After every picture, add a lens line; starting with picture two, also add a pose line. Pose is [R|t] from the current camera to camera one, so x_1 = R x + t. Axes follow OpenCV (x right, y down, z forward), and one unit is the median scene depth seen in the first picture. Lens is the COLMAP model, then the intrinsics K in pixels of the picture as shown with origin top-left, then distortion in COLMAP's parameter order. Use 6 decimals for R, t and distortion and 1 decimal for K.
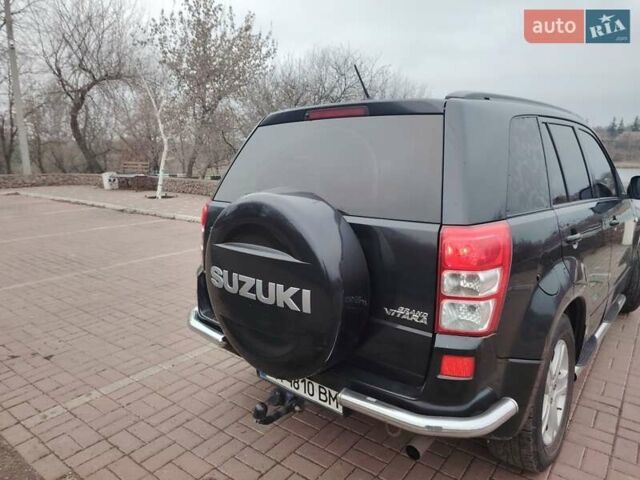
lens RADIAL K [[441.2, 0, 319.8], [0, 441.2, 240.9], [0, 0, 1]] dist [0.013170, -0.007130]
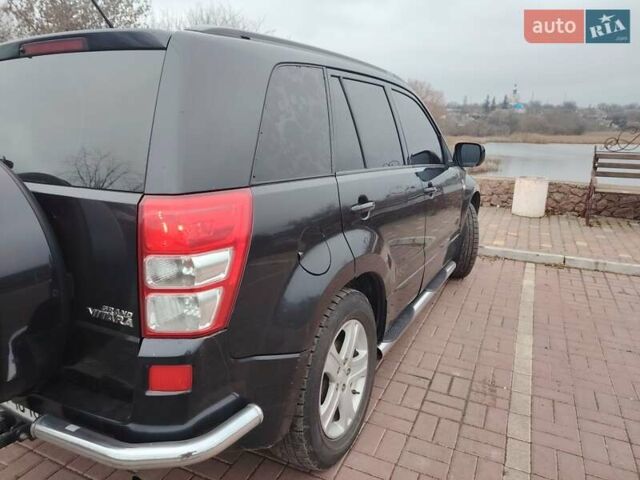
lens RADIAL K [[441.2, 0, 315.5], [0, 441.2, 239.8], [0, 0, 1]] dist [0.013170, -0.007130]
pose [[0.976314, -0.039075, 0.212801, 0.343843], [0.026353, 0.997710, 0.062295, 0.001016], [-0.214748, -0.055211, 0.975108, 0.174673]]
